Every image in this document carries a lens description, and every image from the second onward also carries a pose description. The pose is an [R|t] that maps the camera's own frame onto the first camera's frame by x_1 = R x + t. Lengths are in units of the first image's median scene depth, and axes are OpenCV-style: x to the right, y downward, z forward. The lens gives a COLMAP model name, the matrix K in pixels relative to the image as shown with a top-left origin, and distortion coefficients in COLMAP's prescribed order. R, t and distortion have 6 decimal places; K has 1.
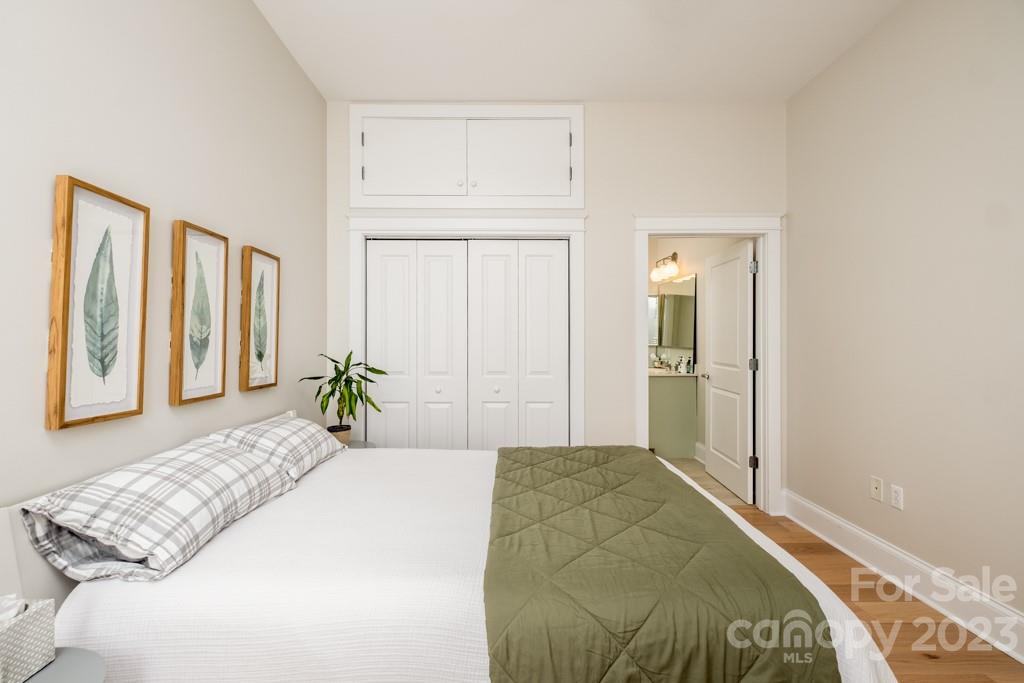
lens RADIAL K [[441.5, 0, 509.4], [0, 441.5, 333.3], [0, 0, 1]] dist [-0.003273, -0.000873]
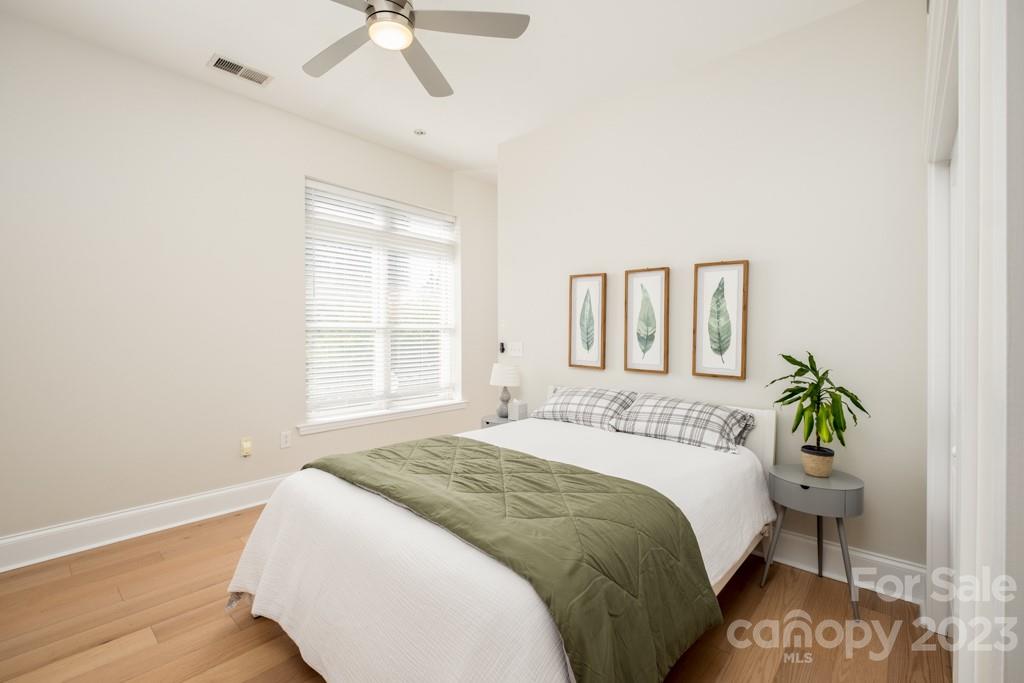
lens RADIAL K [[441.5, 0, 509.4], [0, 441.5, 333.3], [0, 0, 1]] dist [-0.003273, -0.000873]
pose [[-0.666948, -0.002433, -0.745100, 1.146747], [0.002549, 0.999981, -0.005547, 0.017462], [0.745100, -0.005599, -0.666929, 2.231430]]
